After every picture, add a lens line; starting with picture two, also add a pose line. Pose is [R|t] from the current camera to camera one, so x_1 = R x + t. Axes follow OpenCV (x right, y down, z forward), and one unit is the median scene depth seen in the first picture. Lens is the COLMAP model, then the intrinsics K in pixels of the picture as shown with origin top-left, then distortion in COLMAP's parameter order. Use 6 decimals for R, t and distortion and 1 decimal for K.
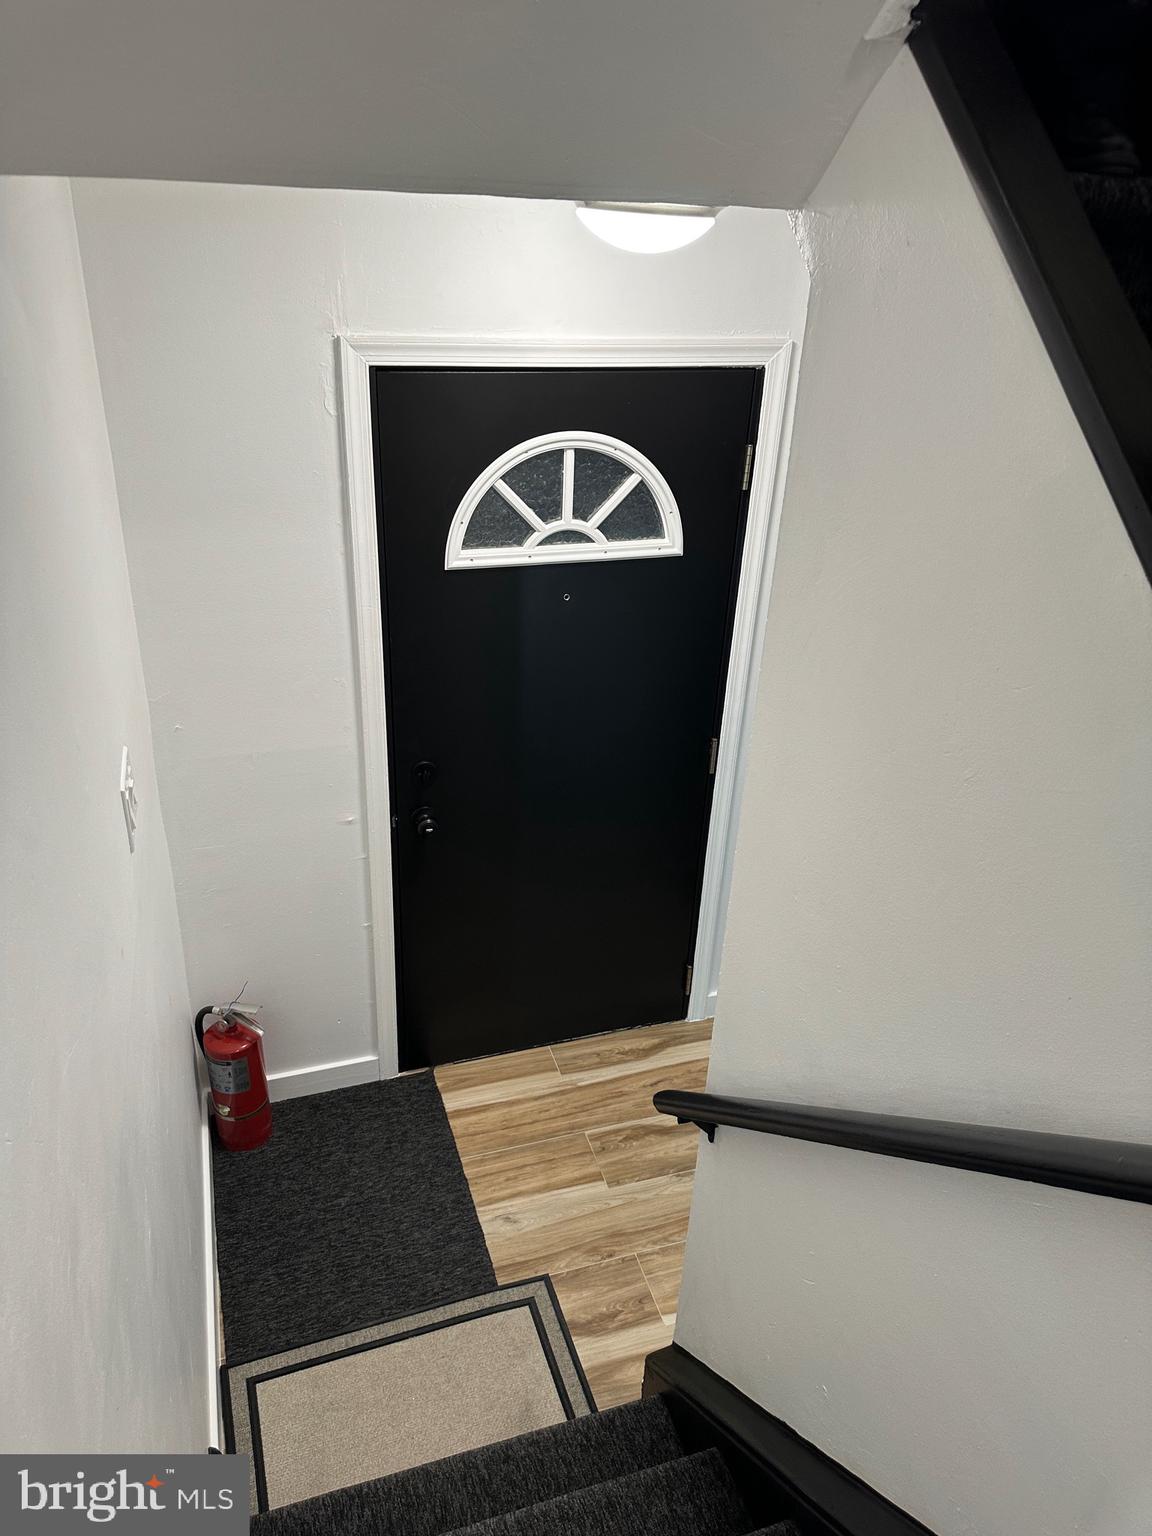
lens RADIAL K [[1052.5, 0, 565.8], [0, 1052.5, 761.4], [0, 0, 1]] dist [0.068886, -0.103143]
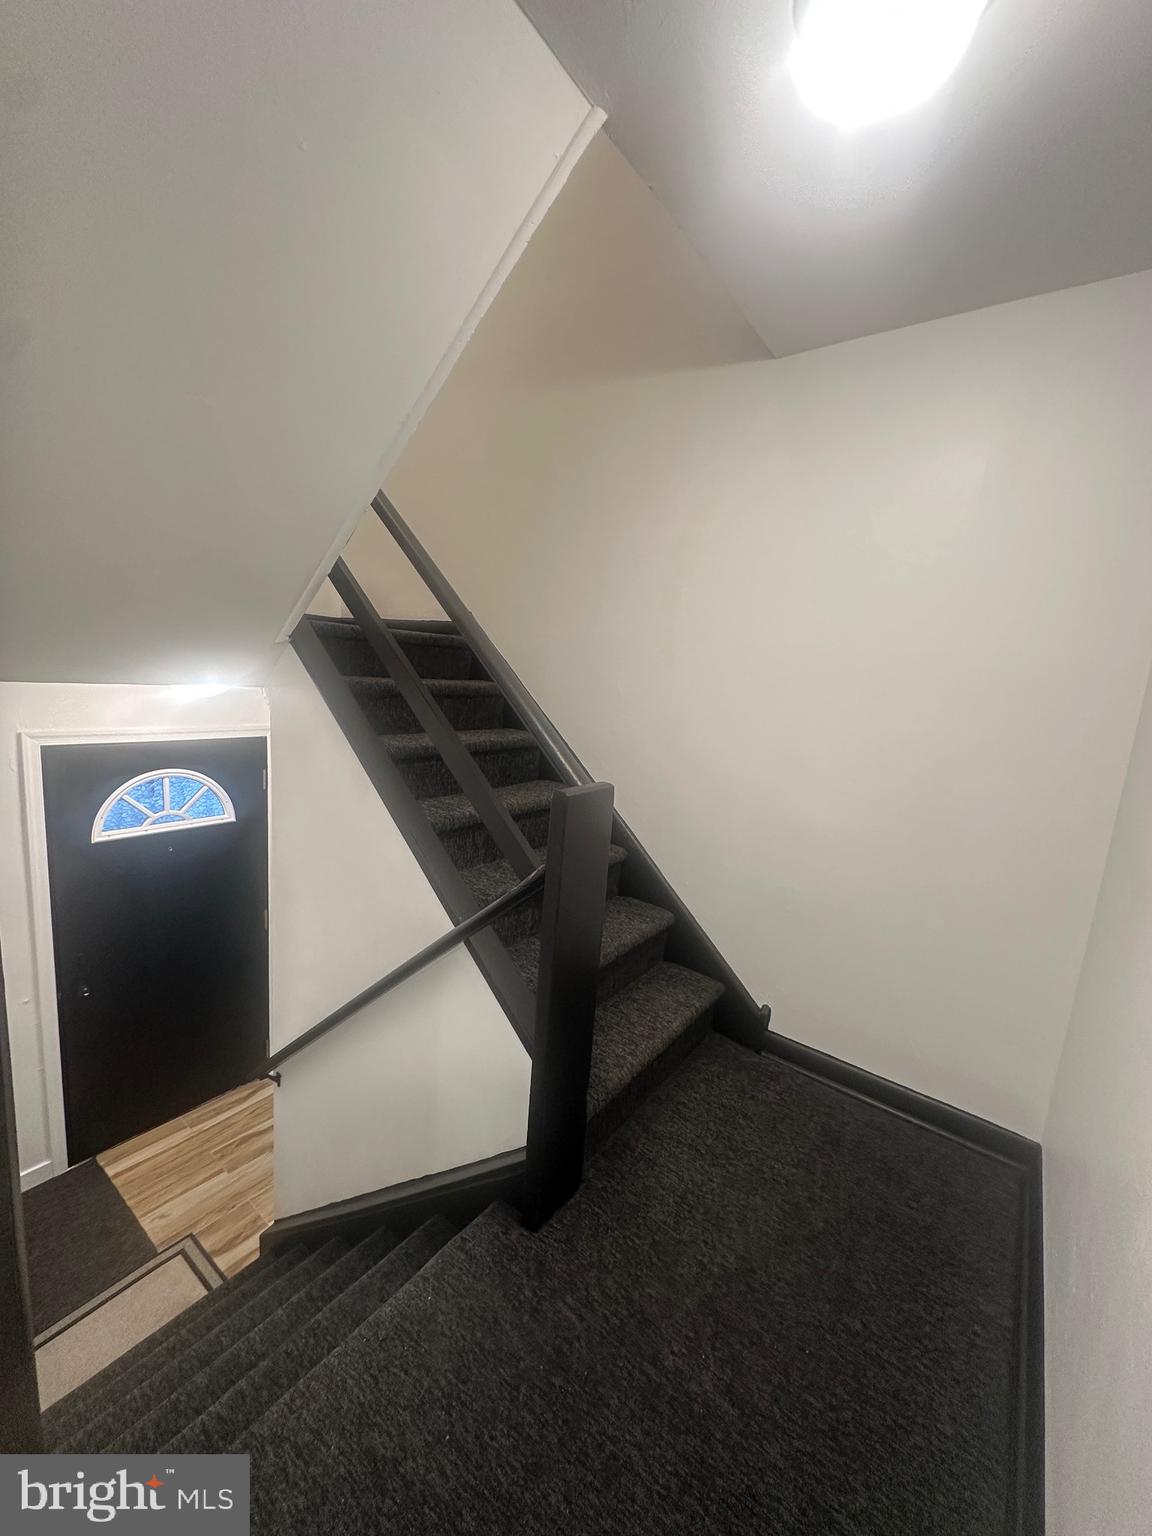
lens RADIAL K [[604.4, 0, 576.0], [0, 604.4, 768.0], [0, 0, 1]] dist [-0.006933, -0.000152]
pose [[0.818922, -0.069505, 0.569680, -0.008980], [0.214535, 0.957750, -0.191544, 0.075024], [-0.532298, 0.279076, 0.799234, -0.330406]]
